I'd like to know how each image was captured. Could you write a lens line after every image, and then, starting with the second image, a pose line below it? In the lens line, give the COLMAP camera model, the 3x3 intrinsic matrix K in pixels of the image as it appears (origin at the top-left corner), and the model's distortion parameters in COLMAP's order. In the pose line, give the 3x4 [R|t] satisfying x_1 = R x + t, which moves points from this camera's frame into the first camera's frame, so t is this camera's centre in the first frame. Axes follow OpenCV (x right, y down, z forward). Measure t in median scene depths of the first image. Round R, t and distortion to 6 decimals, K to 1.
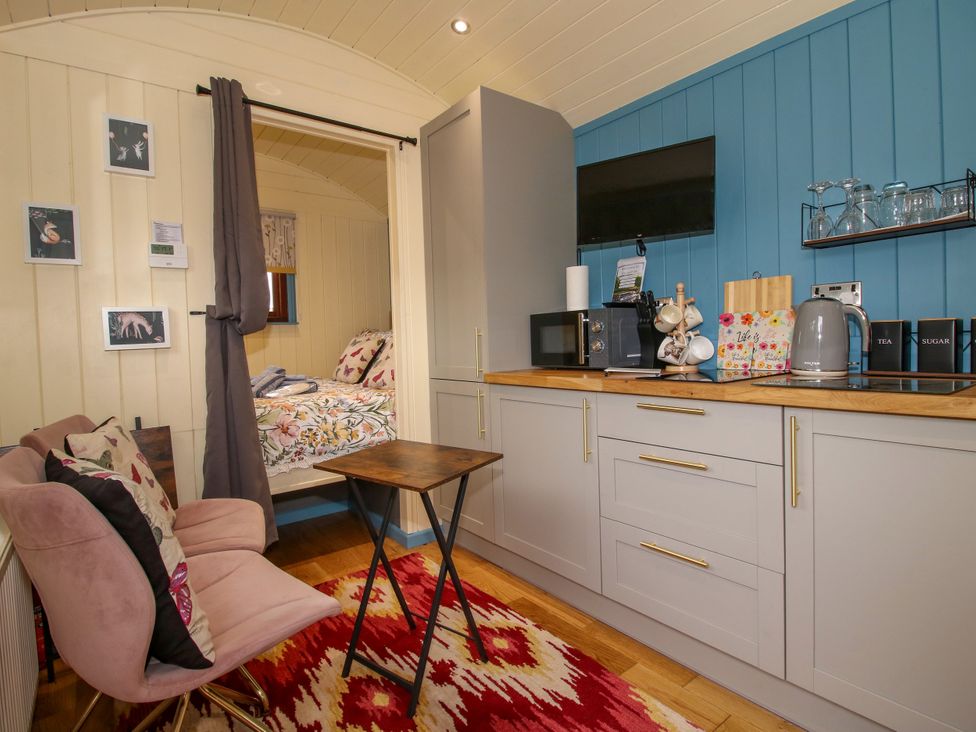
lens RADIAL K [[547.1, 0, 489.2], [0, 547.1, 373.8], [0, 0, 1]] dist [-0.000078, -0.018327]
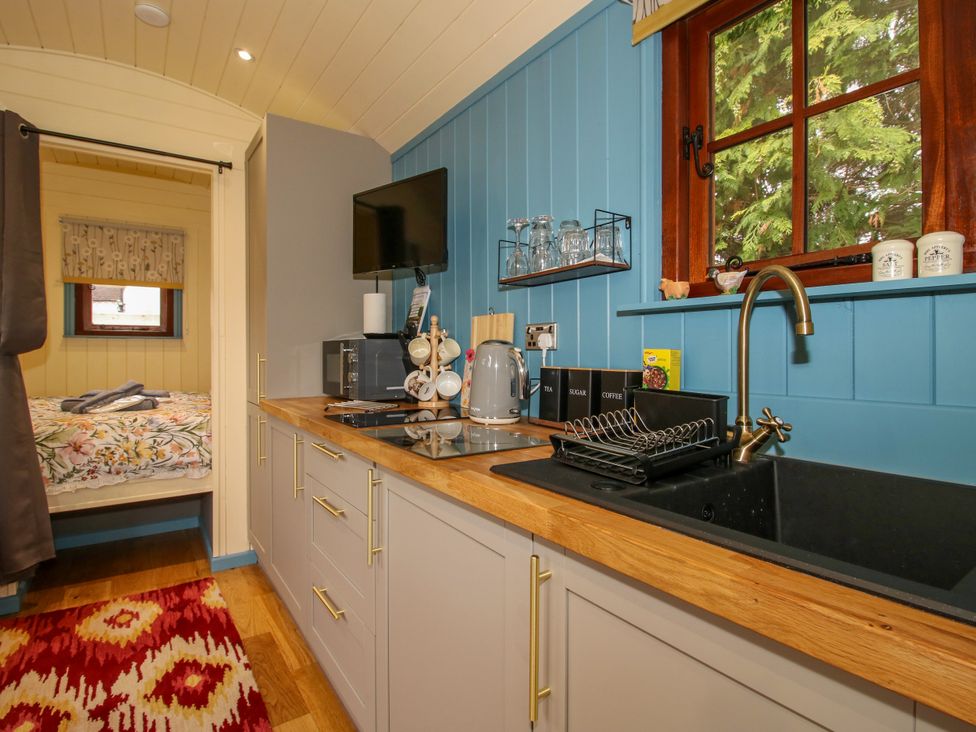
lens RADIAL K [[552.2, 0, 488.0], [0, 552.2, 366.0], [0, 0, 1]] dist [0.003245, -0.018904]
pose [[0.997880, 0.031878, -0.056738, 0.446788], [-0.033739, 0.998914, -0.032142, -0.042956], [0.055652, 0.033988, 0.997872, 0.021802]]
